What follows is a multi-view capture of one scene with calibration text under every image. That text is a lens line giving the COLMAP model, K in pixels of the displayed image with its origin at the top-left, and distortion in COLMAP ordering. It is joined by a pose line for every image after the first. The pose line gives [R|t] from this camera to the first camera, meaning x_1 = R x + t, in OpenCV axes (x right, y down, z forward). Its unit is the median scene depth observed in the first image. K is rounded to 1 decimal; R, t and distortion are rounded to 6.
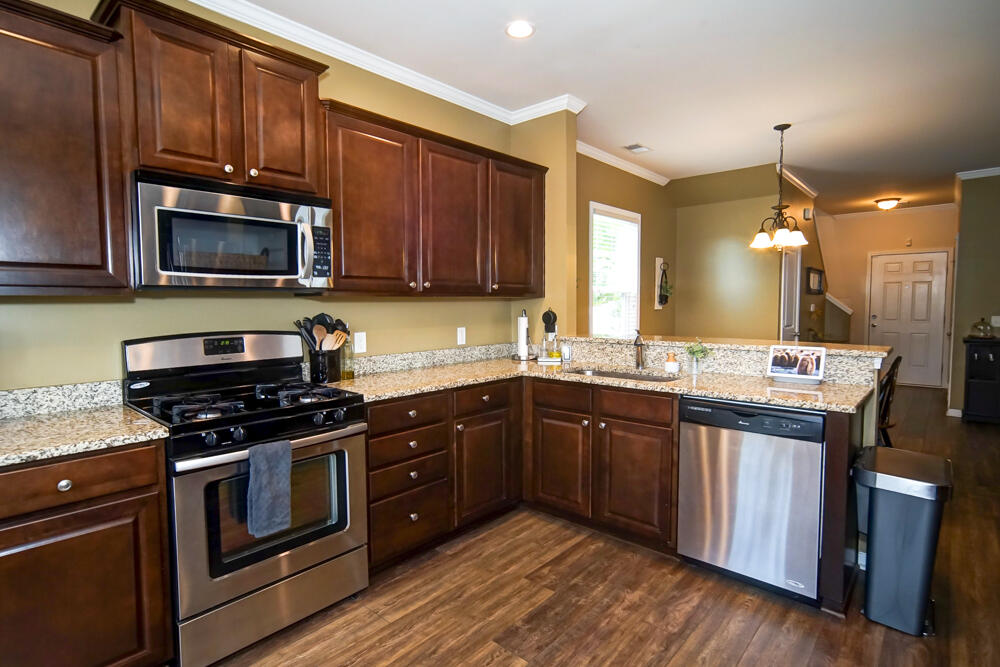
lens RADIAL K [[504.4, 0, 492.9], [0, 504.4, 335.1], [0, 0, 1]] dist [-0.031511, 0.018367]
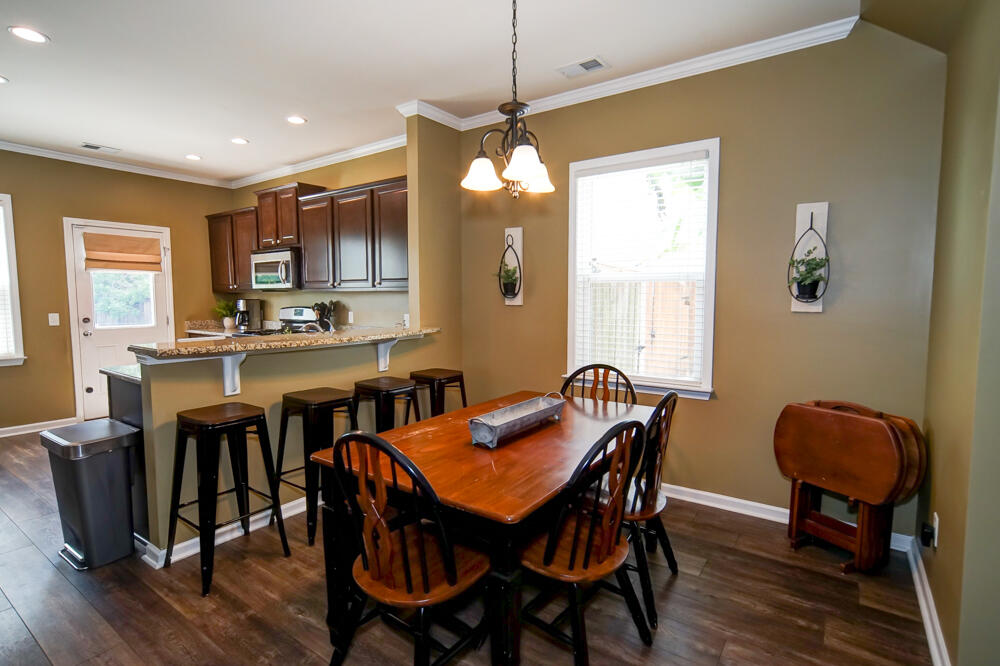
lens RADIAL K [[490.6, 0, 500.0], [0, 490.6, 333.0], [0, 0, 1]] dist [-0.031919, 0.017621]
pose [[0.127914, 0.078798, -0.988650, 1.735050], [-0.065913, 0.995310, 0.070801, -0.101004], [0.989593, 0.056108, 0.132508, 1.498259]]
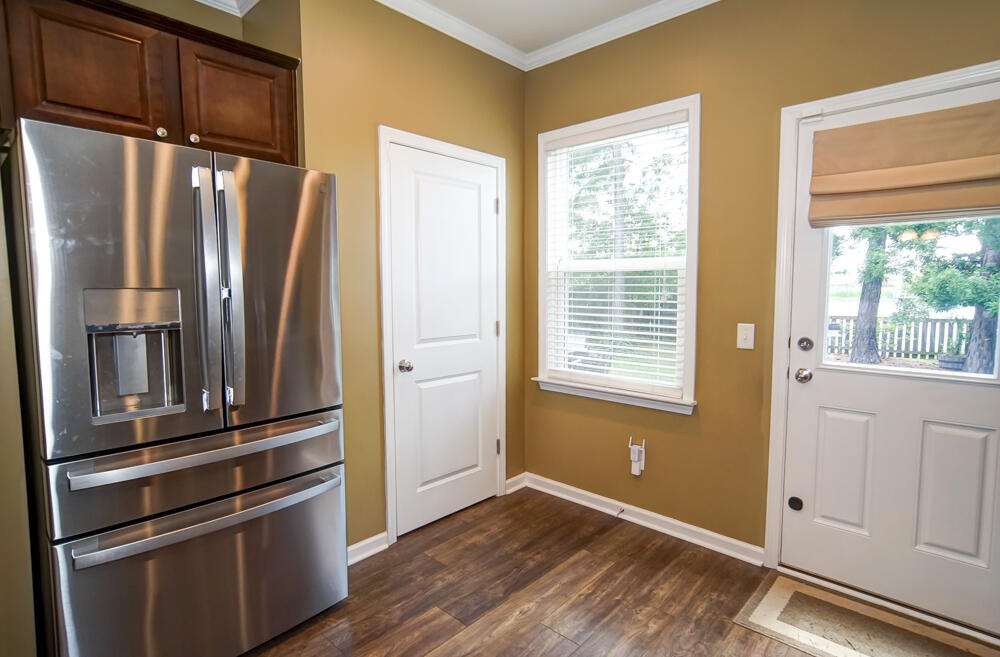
lens RADIAL K [[504.8, 0, 500.0], [0, 504.8, 328.5], [0, 0, 1]] dist [-0.001804, 0.000098]
pose [[-0.999852, 0.005434, 0.016322, 0.079696], [0.007772, 0.989141, 0.146763, -0.060101], [-0.015347, 0.146869, -0.989037, 0.955137]]
